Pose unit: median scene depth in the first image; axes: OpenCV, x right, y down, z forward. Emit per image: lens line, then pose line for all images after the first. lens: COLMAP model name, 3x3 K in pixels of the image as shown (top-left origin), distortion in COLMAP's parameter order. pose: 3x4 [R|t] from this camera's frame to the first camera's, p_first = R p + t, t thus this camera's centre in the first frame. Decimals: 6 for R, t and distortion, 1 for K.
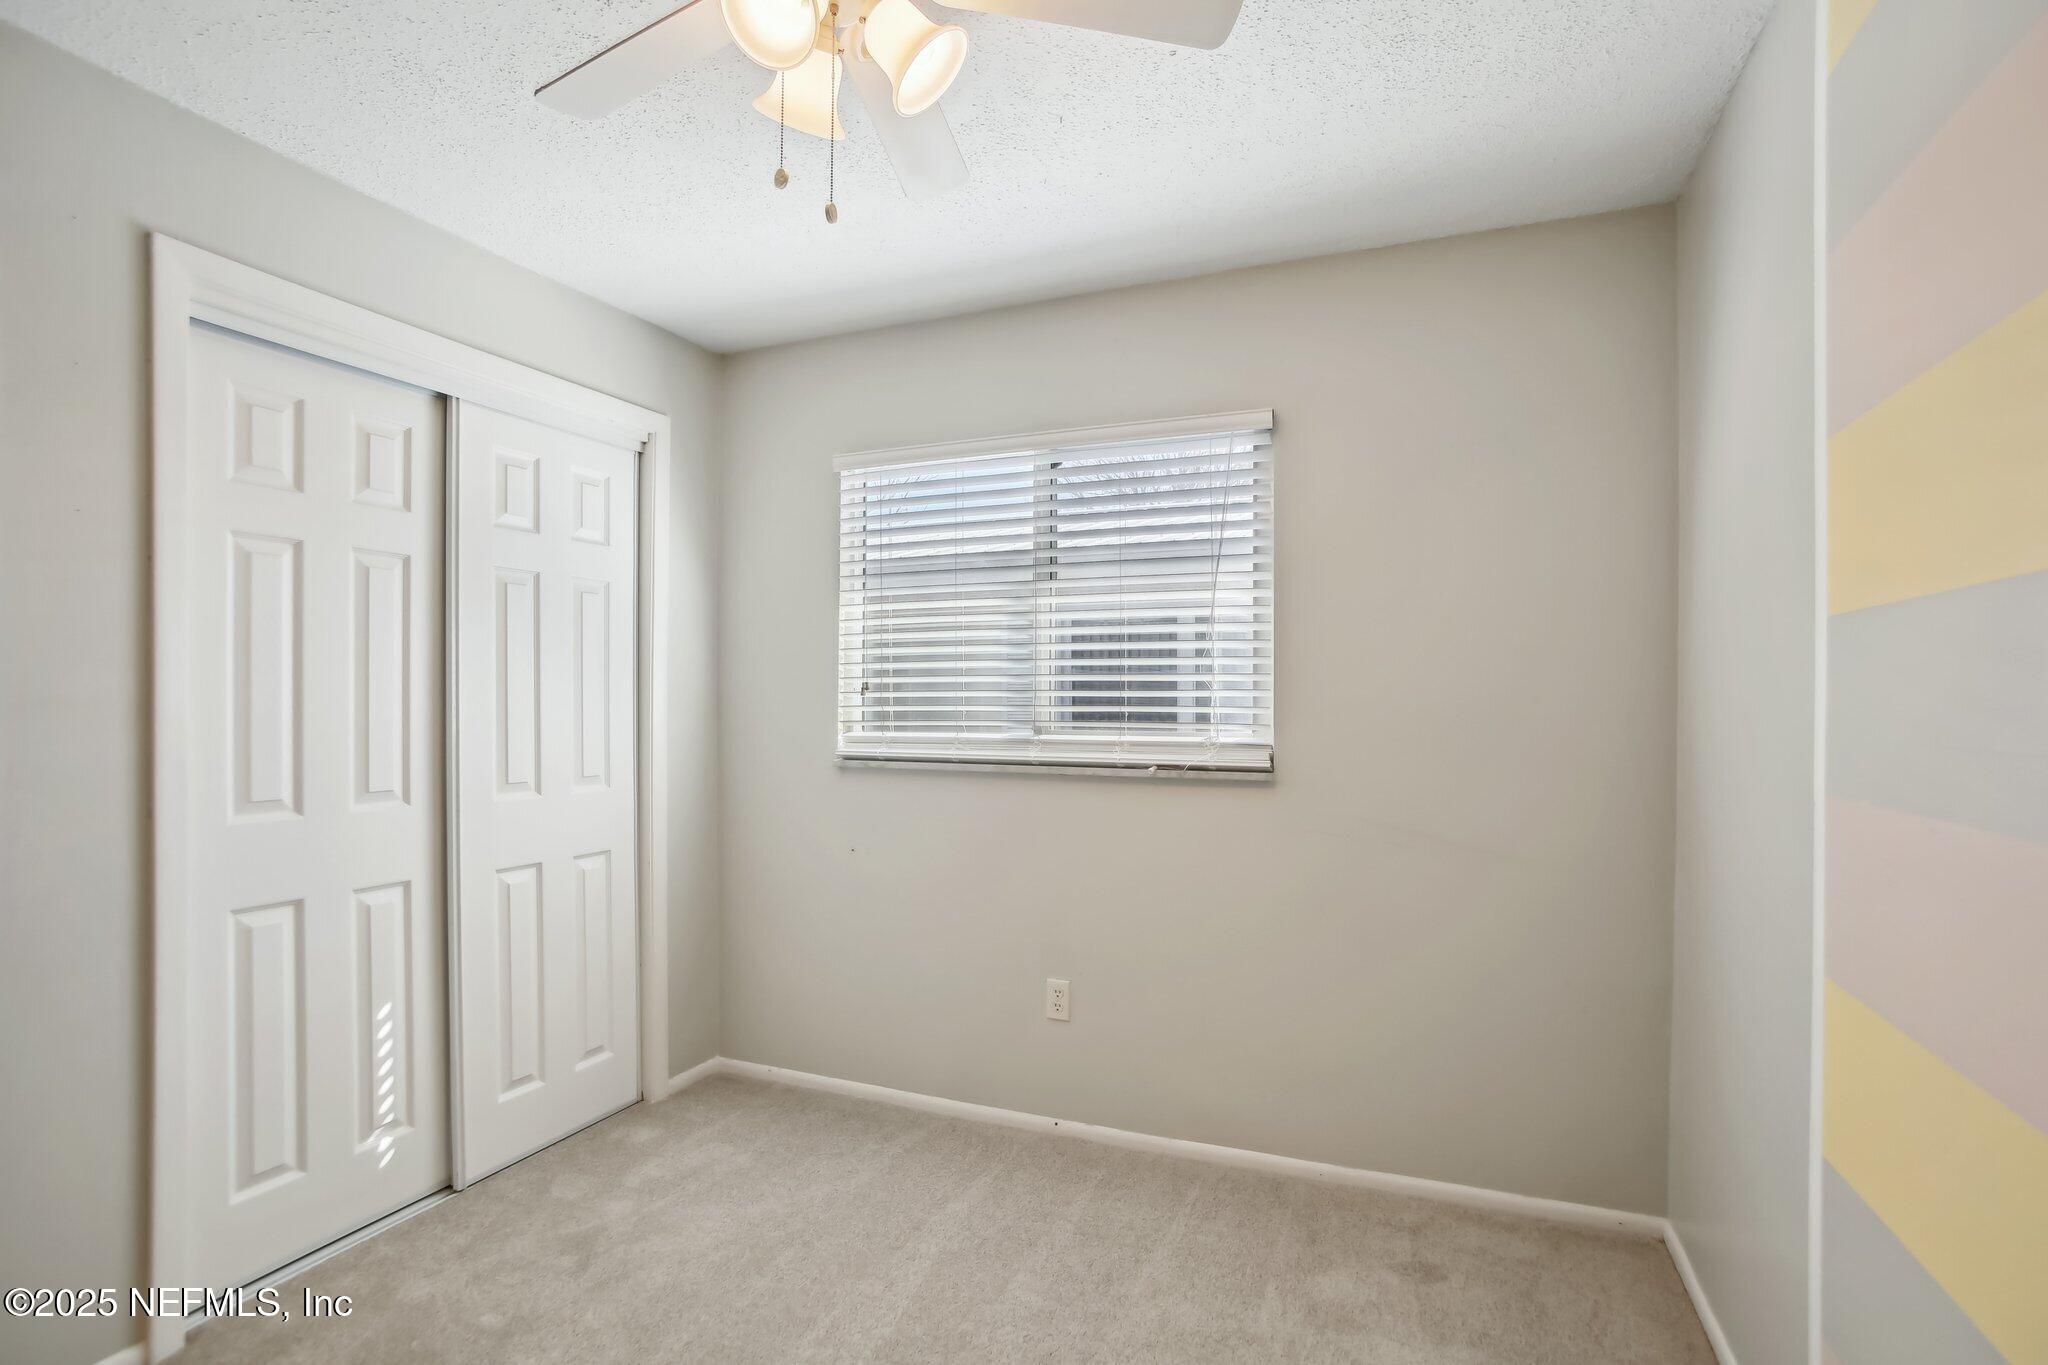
lens RADIAL K [[983.6, 0, 1021.9], [0, 983.6, 698.1], [0, 0, 1]] dist [-0.040781, 0.000456]
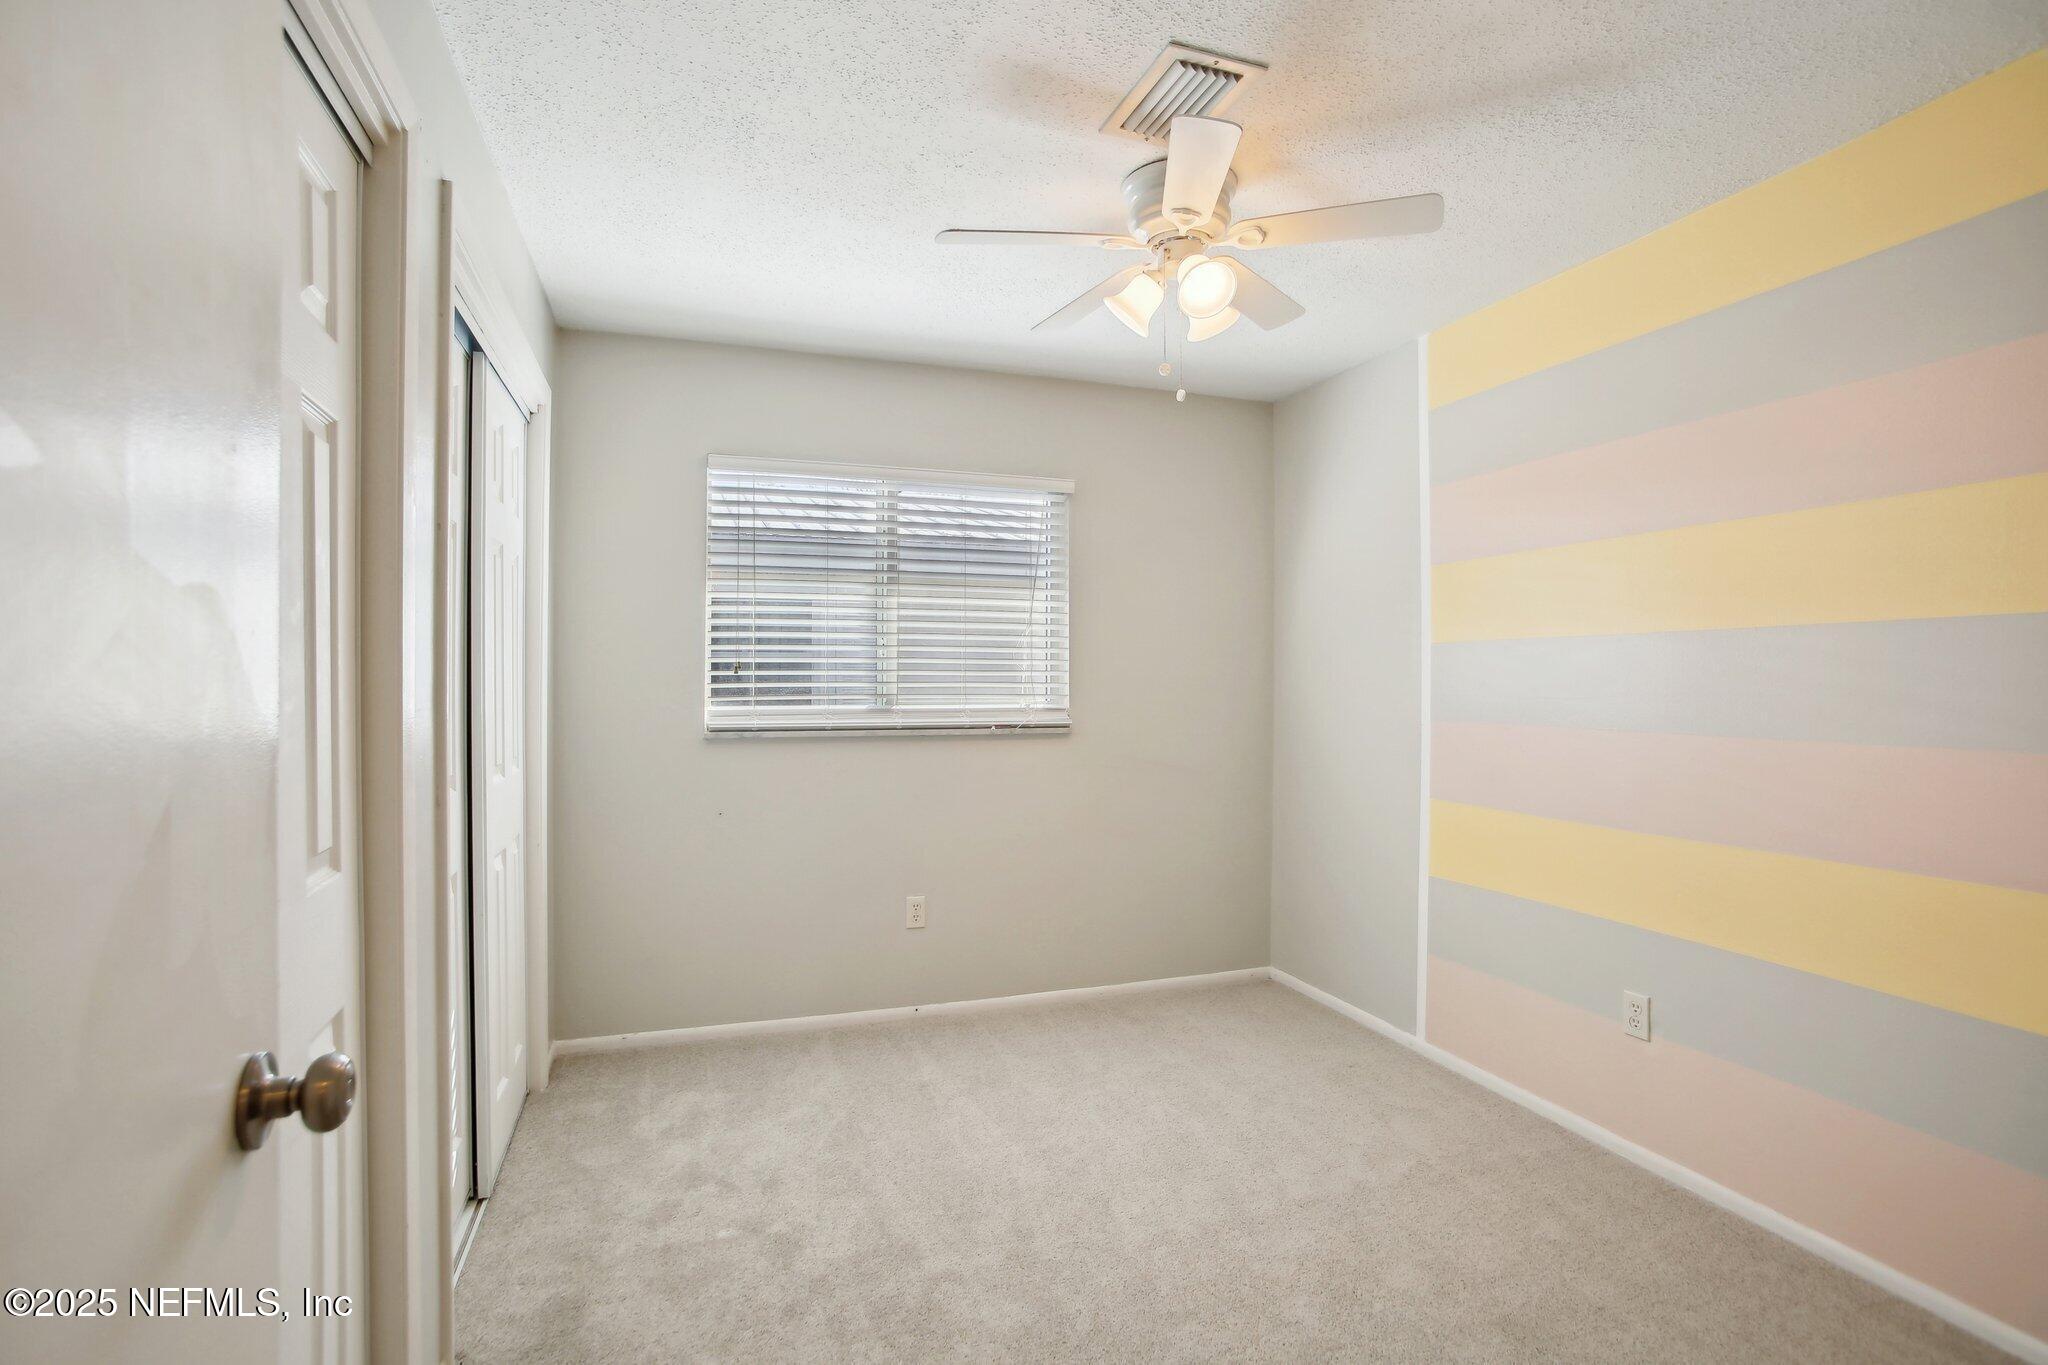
lens RADIAL K [[979.9, 0, 1022.6], [0, 979.9, 667.7], [0, 0, 1]] dist [-0.022534, -0.000026]
pose [[0.752392, 0.008877, 0.658656, -0.717237], [-0.003142, 0.999946, -0.009887, 0.000664], [-0.658708, 0.005369, 0.752379, -0.056717]]
